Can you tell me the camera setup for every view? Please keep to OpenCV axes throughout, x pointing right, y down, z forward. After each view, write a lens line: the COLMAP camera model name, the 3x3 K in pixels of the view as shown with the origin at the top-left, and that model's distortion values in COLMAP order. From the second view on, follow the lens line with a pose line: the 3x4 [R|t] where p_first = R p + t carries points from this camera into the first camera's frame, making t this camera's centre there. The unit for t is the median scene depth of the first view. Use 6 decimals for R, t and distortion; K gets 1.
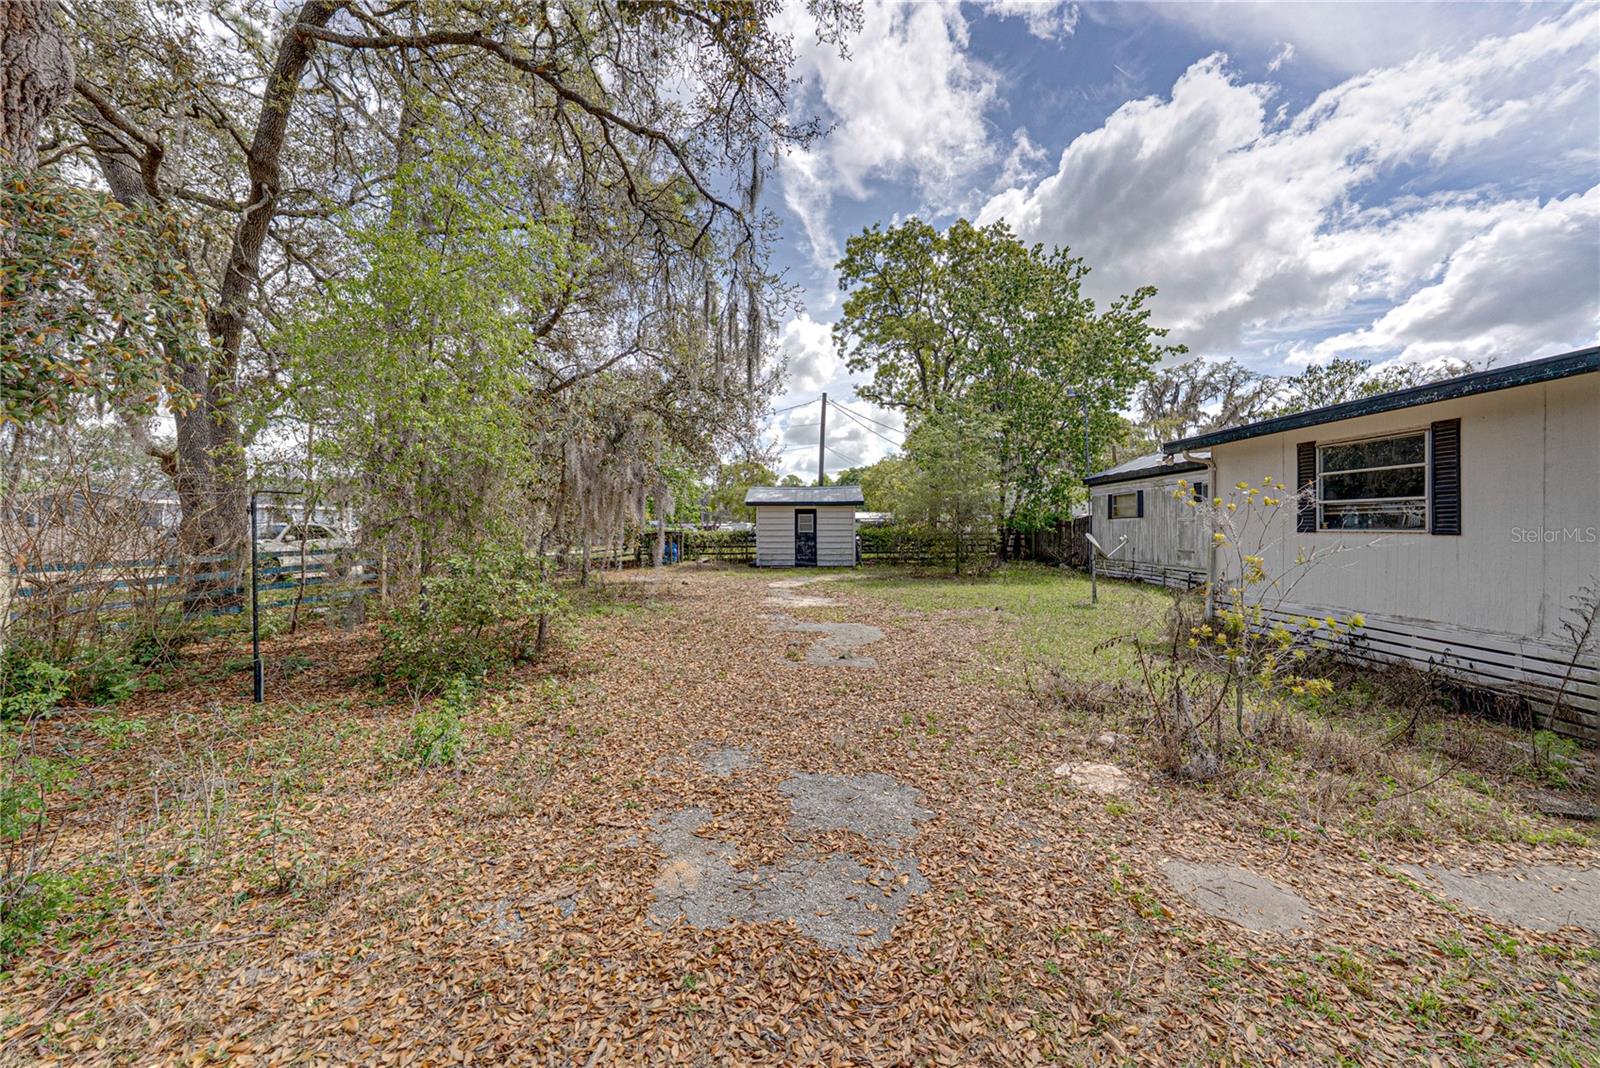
lens RADIAL K [[546.2, 0, 804.3], [0, 546.2, 530.2], [0, 0, 1]] dist [-0.003132, -0.000136]
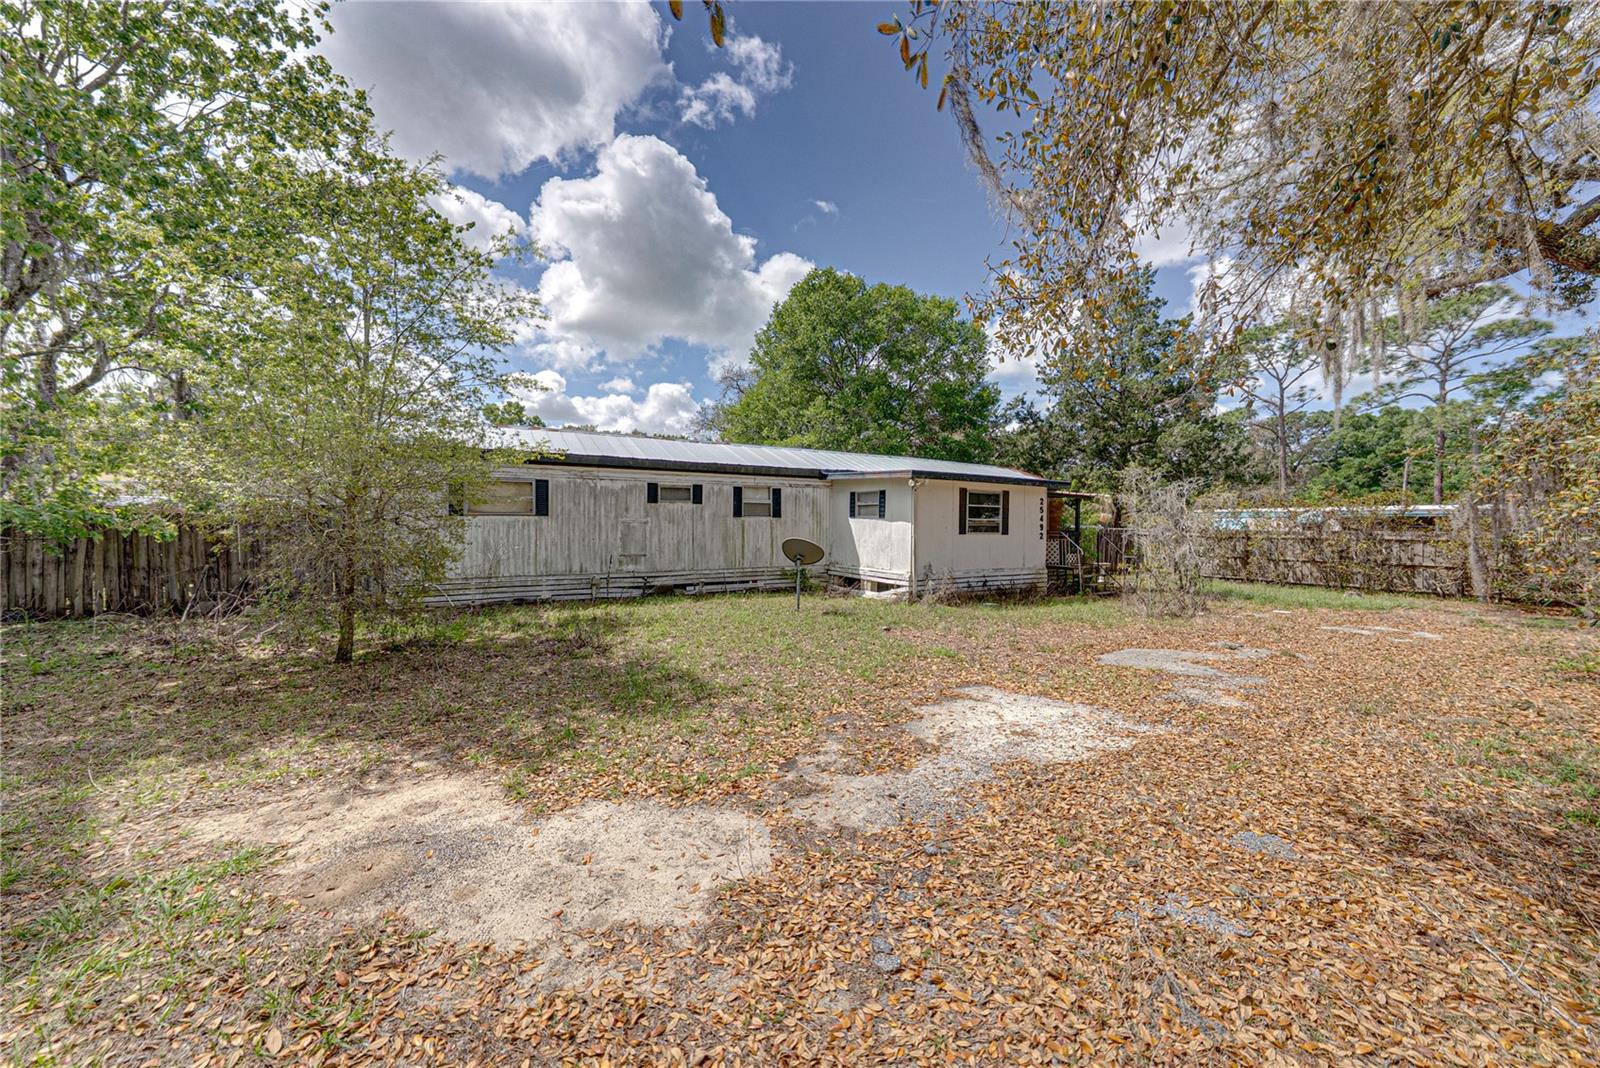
lens RADIAL K [[590.2, 0, 773.4], [0, 590.2, 538.8], [0, 0, 1]] dist [0.000599, 0.000020]
pose [[-0.496680, -0.020237, 0.867698, -0.178076], [-0.002520, 0.999758, 0.021875, -0.007763], [-0.867930, 0.008678, -0.496610, 0.843848]]
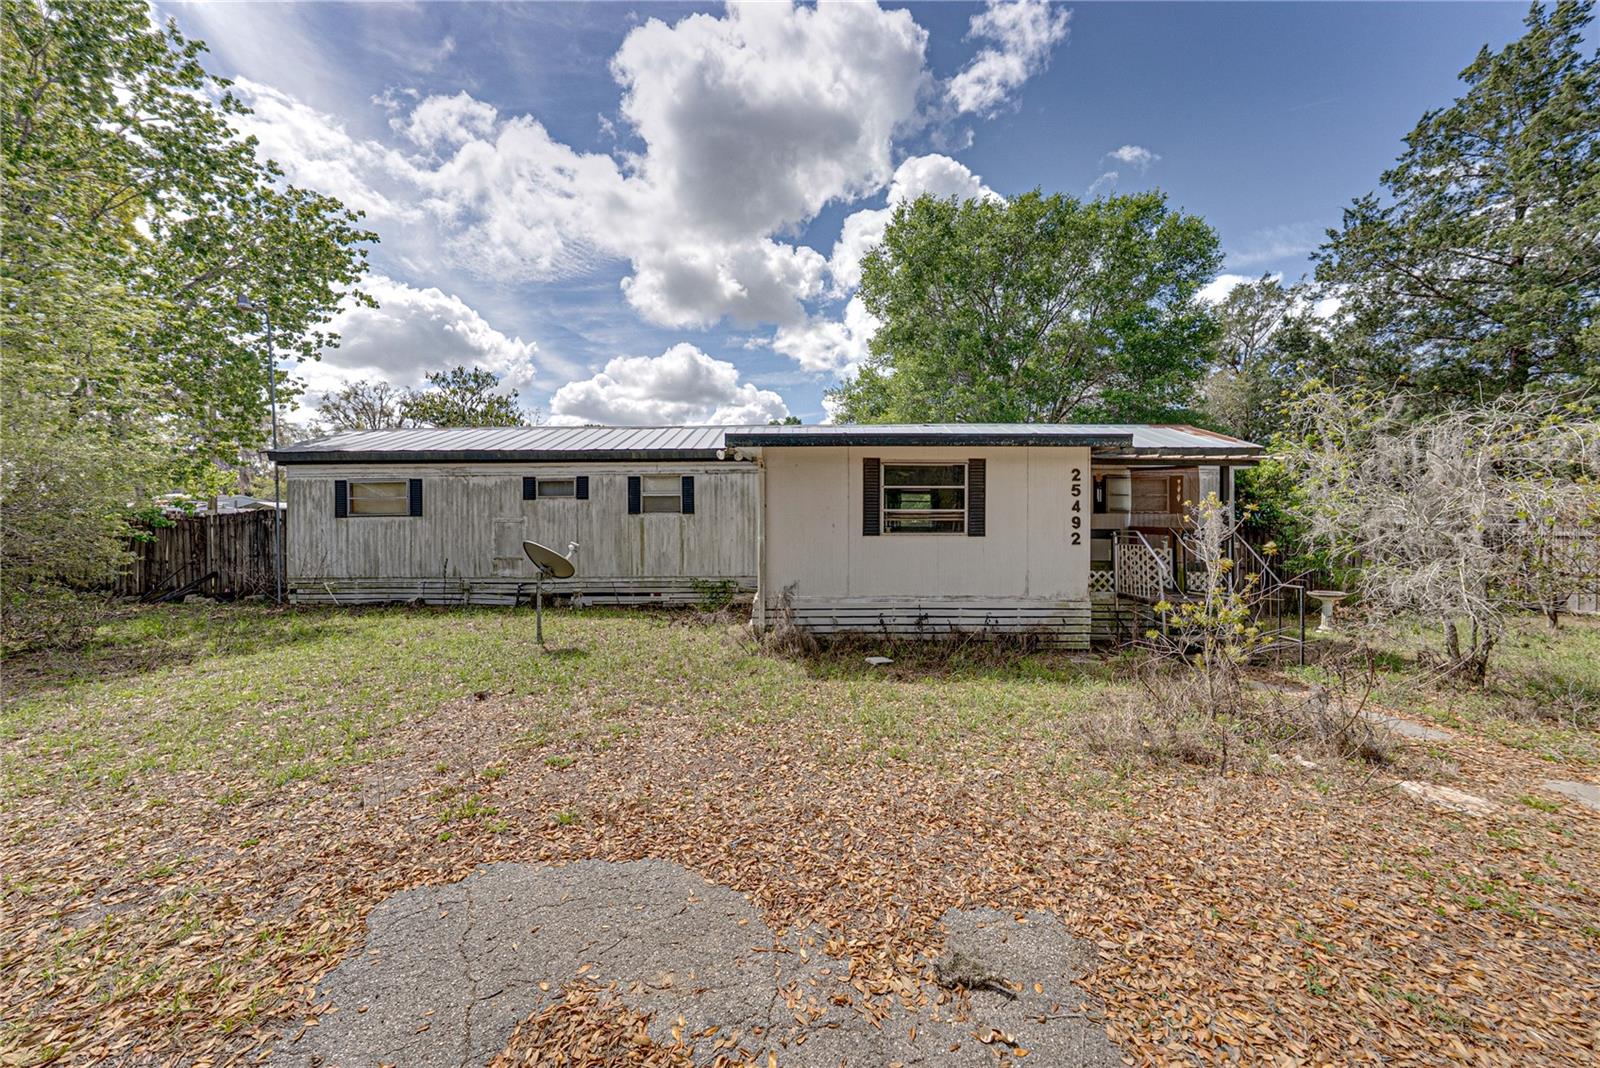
lens RADIAL K [[551.0, 0, 799.6], [0, 551.0, 530.5], [0, 0, 1]] dist [-0.003405, -0.000081]
pose [[0.005936, -0.009337, 0.999939, -0.078619], [0.006580, 0.999935, 0.009298, -0.006013], [-0.999961, 0.006525, 0.005997, 0.368550]]
